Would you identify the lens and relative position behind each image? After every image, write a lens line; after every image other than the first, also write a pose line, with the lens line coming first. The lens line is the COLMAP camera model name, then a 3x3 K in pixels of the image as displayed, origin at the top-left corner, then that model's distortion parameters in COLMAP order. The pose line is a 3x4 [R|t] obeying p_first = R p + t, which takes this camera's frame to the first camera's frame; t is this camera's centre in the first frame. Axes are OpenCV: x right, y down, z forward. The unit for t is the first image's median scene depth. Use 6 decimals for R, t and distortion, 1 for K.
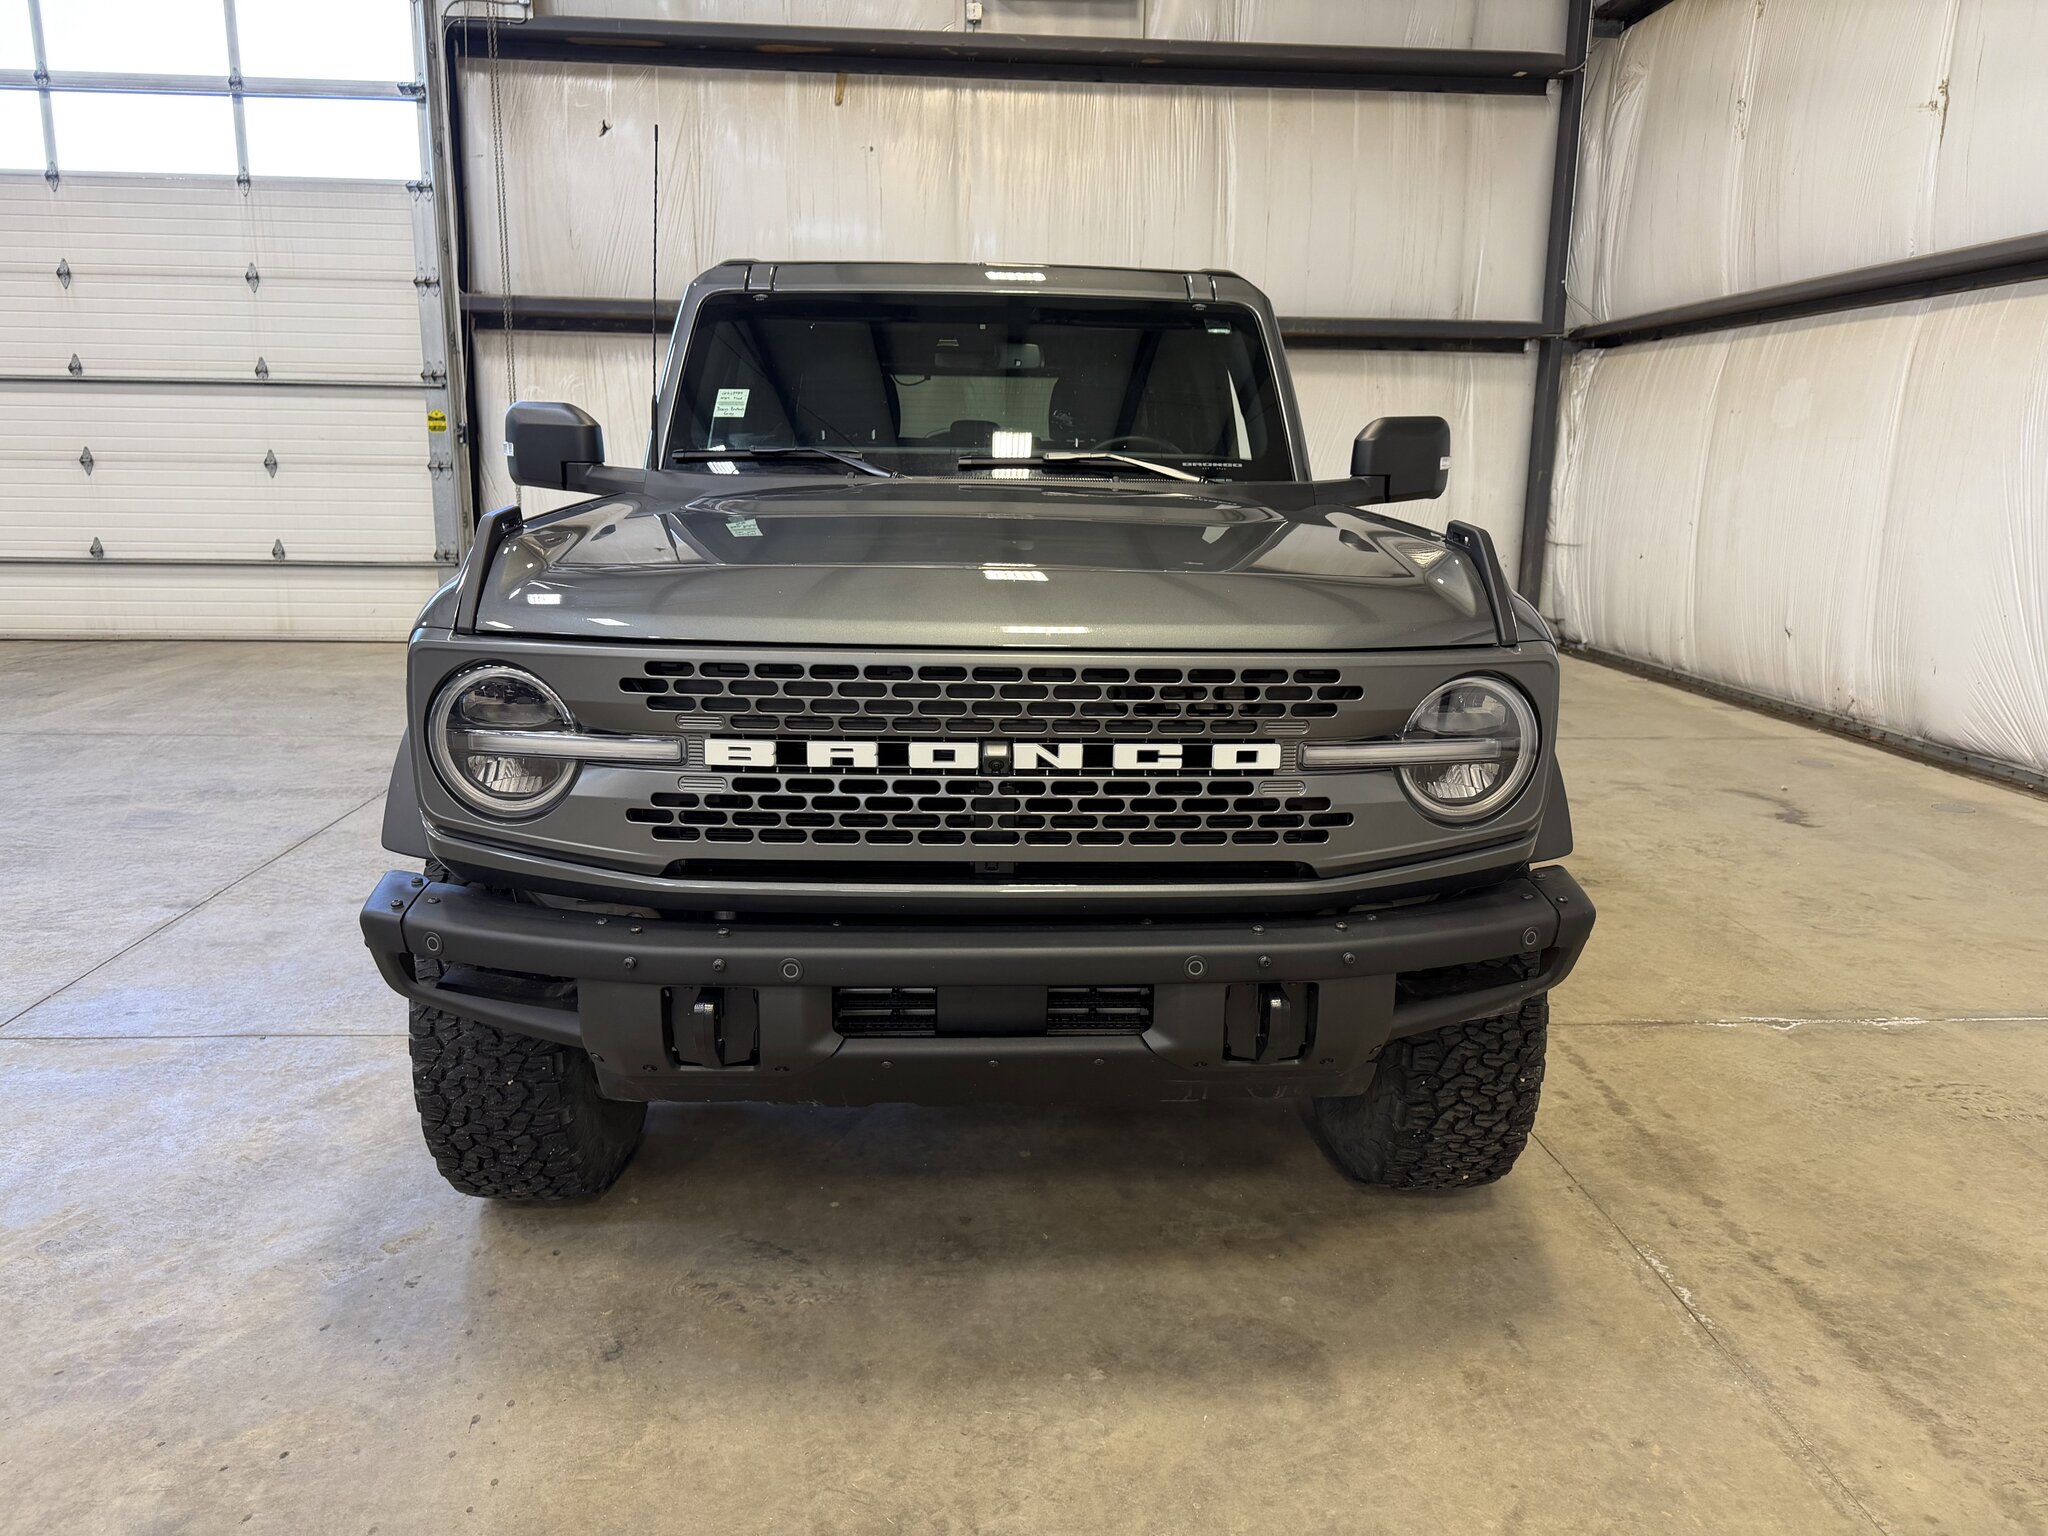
lens RADIAL K [[1459.4, 0, 1033.0], [0, 1459.4, 767.8], [0, 0, 1]] dist [0.011404, -0.011325]
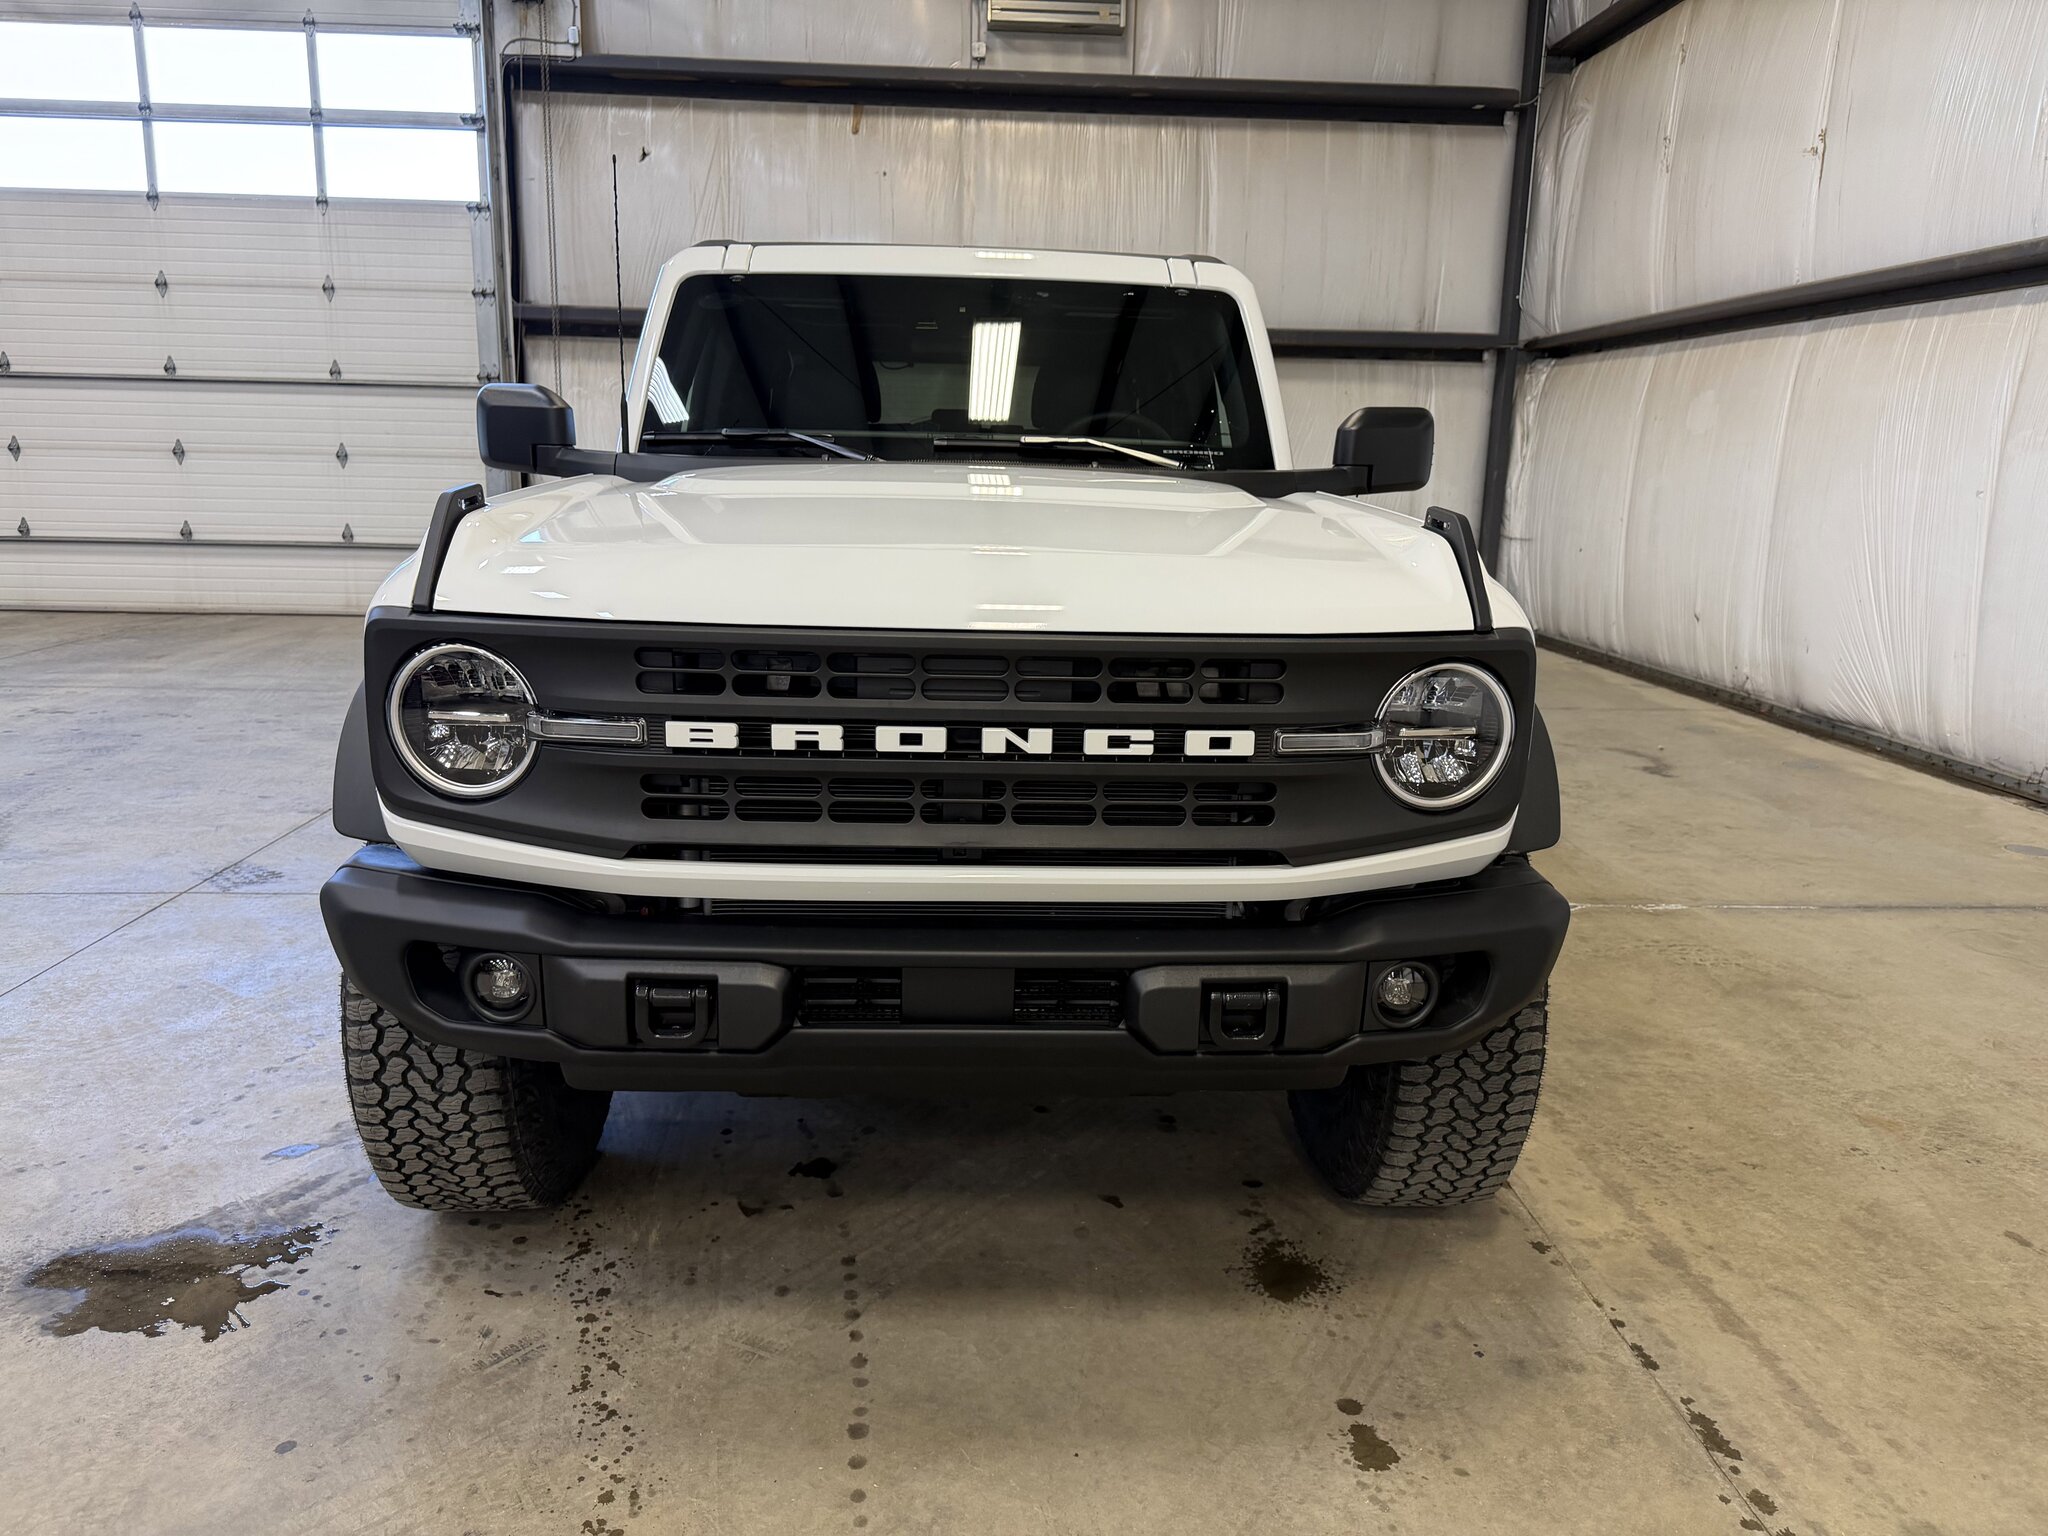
lens RADIAL K [[1466.9, 0, 1024.0], [0, 1466.9, 768.0], [0, 0, 1]] dist [0.006819, -0.004522]
pose [[0.999736, 0.011643, -0.019805, 0.022042], [-0.011595, 0.999930, 0.002540, 0.020923], [0.019833, -0.002309, 0.999801, -0.107528]]
